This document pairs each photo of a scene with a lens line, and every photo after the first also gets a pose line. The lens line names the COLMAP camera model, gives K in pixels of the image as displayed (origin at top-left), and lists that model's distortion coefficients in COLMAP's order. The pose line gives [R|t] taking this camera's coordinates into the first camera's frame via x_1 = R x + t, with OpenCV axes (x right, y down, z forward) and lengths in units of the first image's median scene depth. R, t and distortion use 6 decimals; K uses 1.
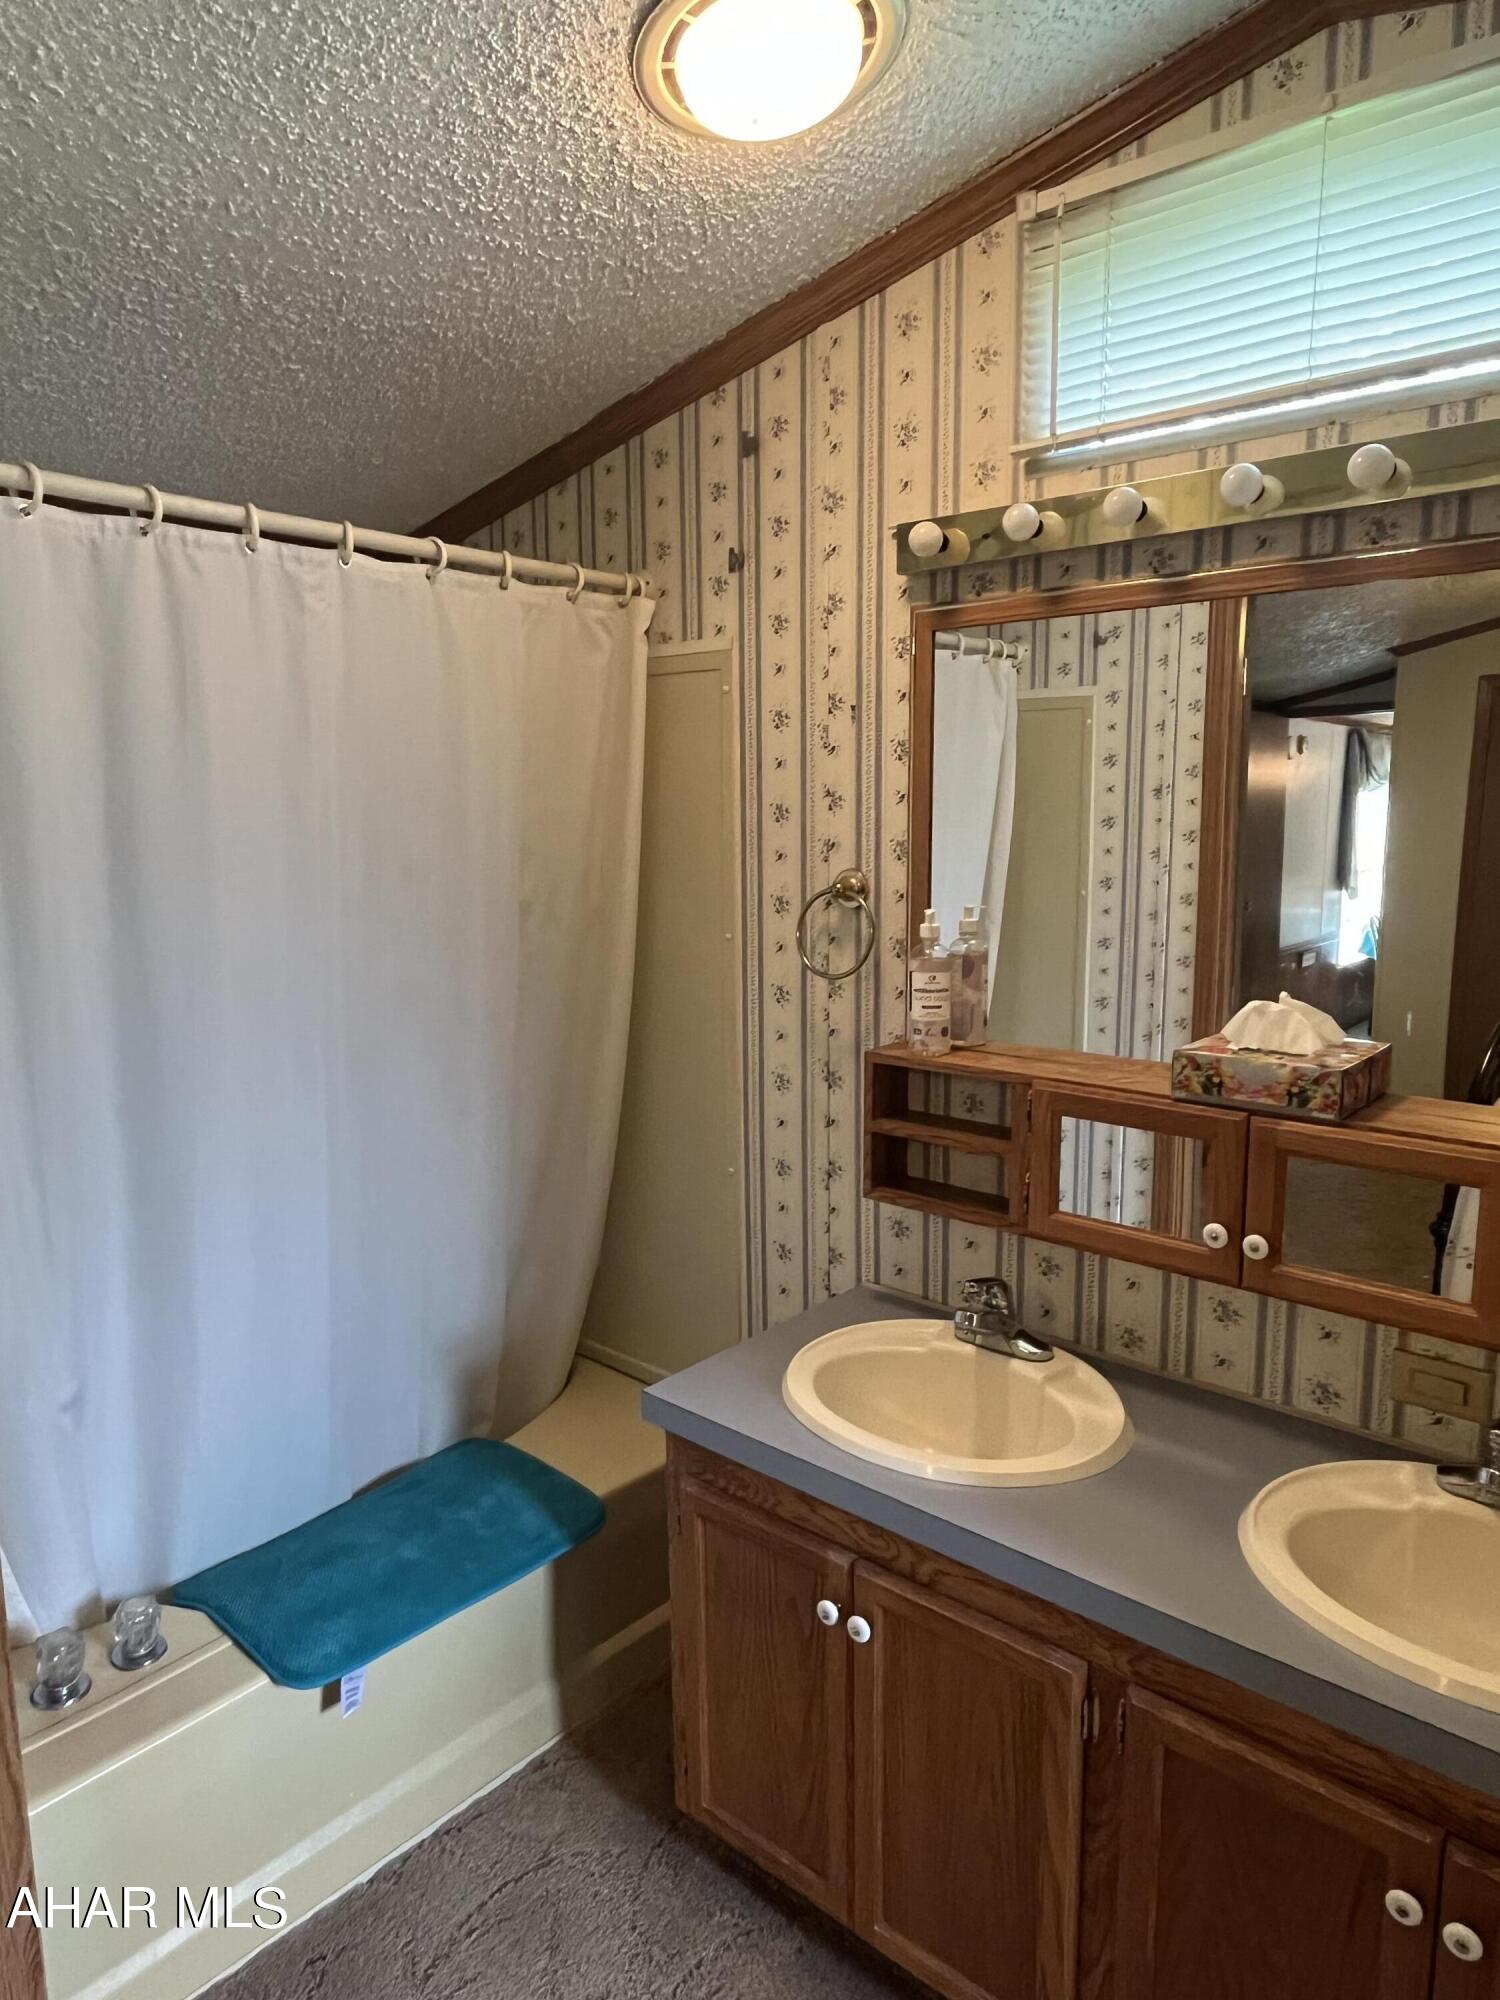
lens RADIAL K [[1267.7, 0, 746.5], [0, 1267.7, 1004.6], [0, 0, 1]] dist [-0.005480, -0.001253]
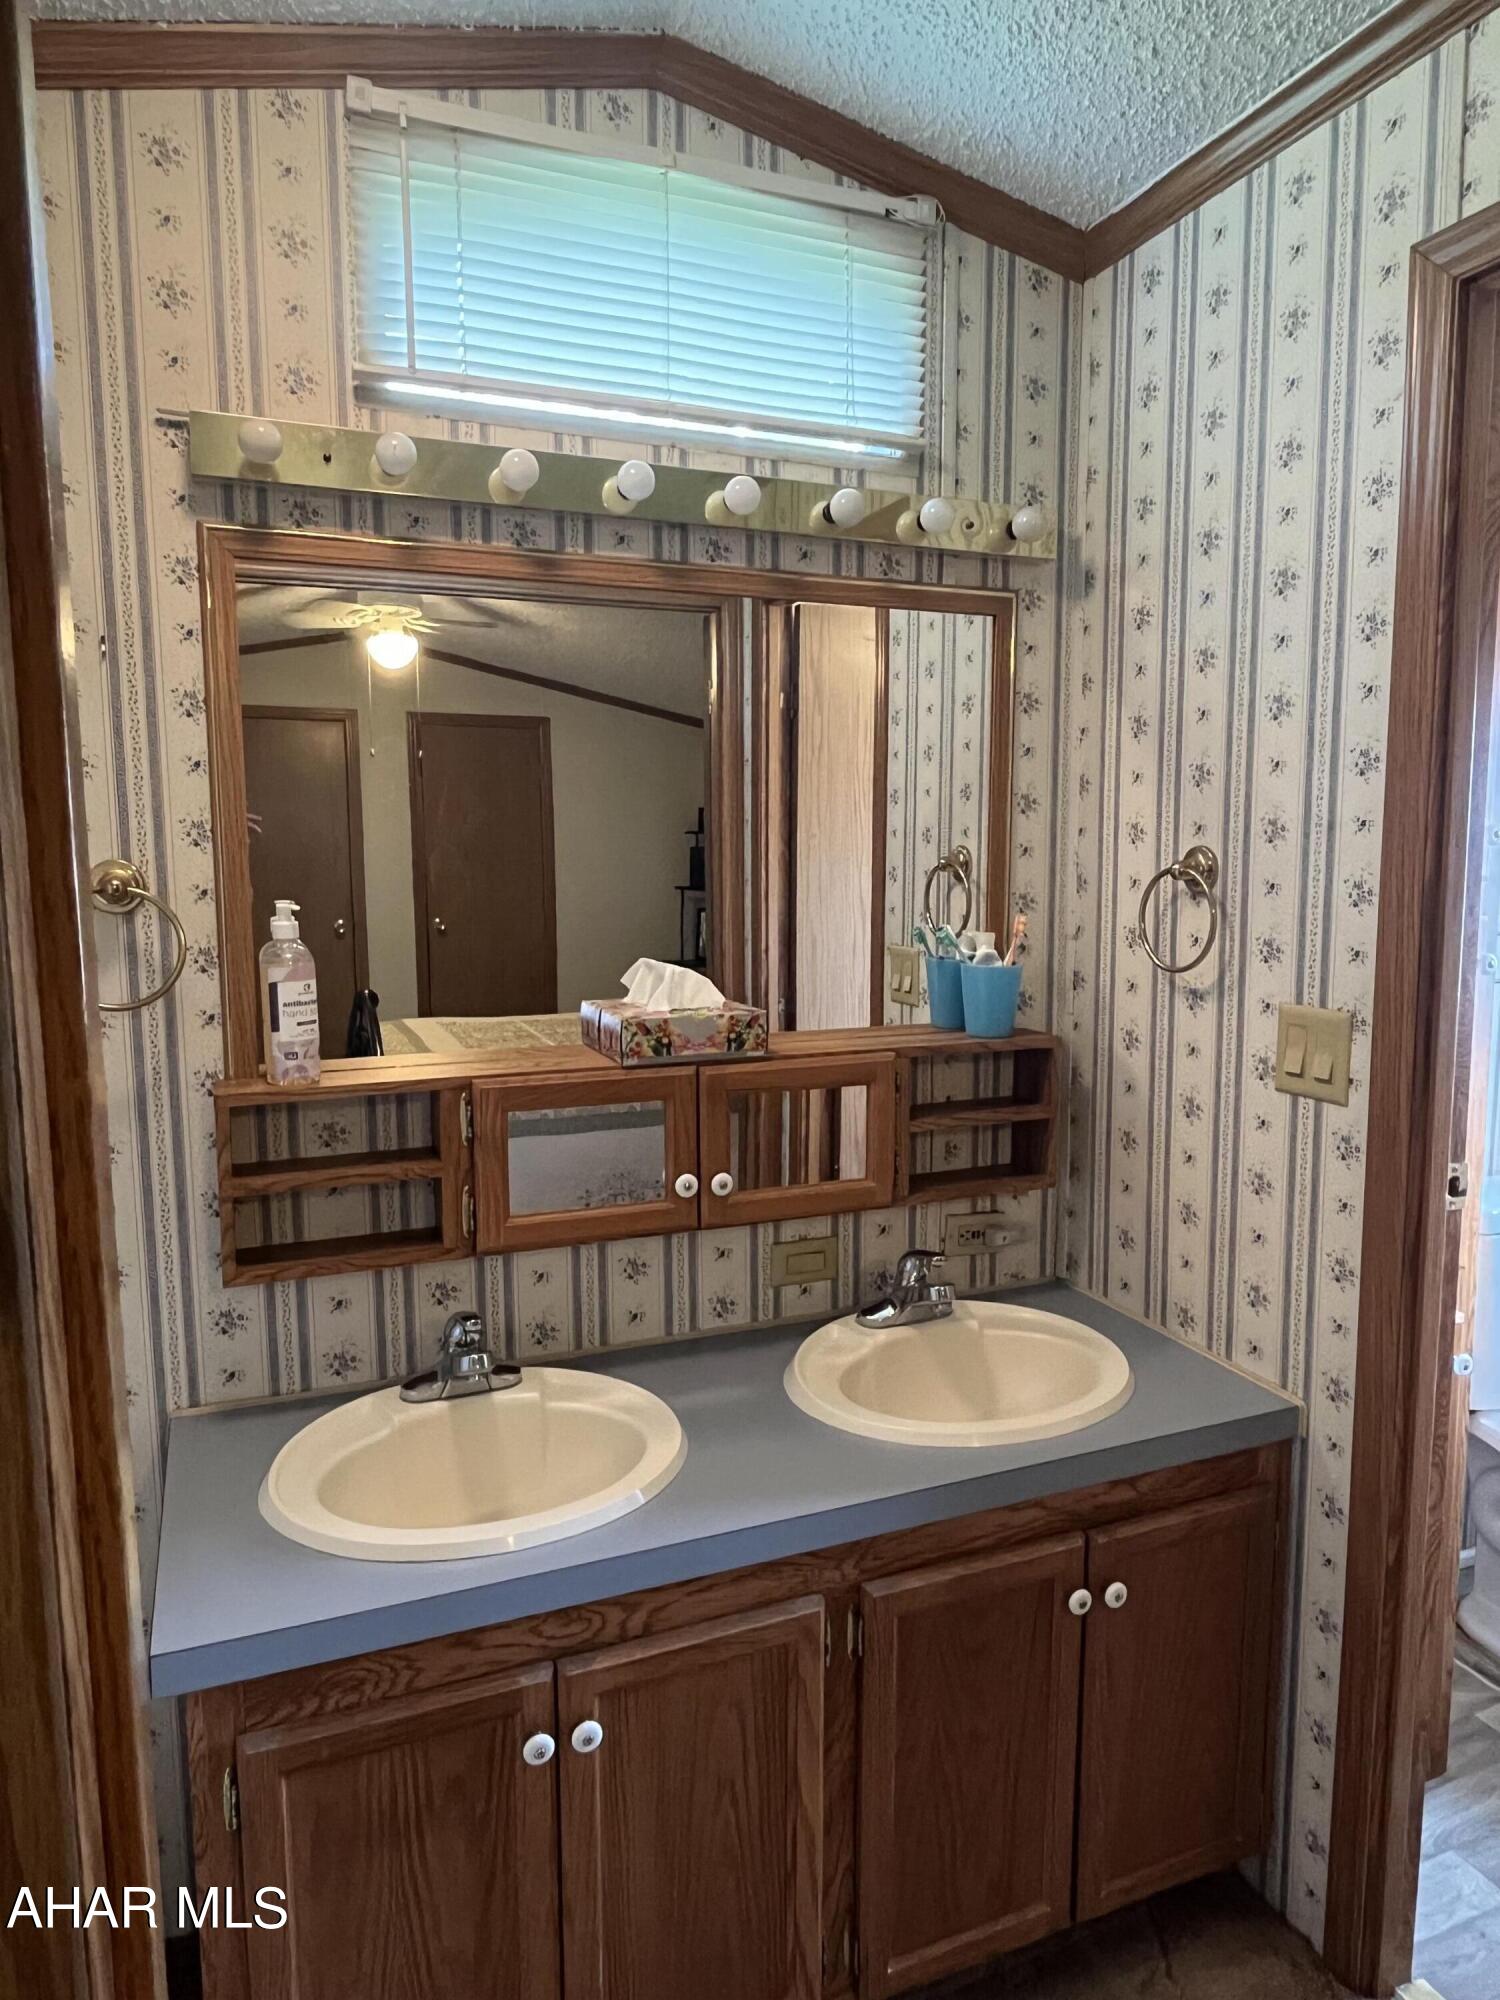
lens RADIAL K [[1261.3, 0, 753.6], [0, 1261.3, 1000.7], [0, 0, 1]] dist [-0.003868, -0.000856]
pose [[0.449395, -0.102767, 0.887402, -0.515739], [0.137077, 0.989530, 0.045176, -0.010807], [-0.882754, 0.101340, 0.458777, 0.439539]]
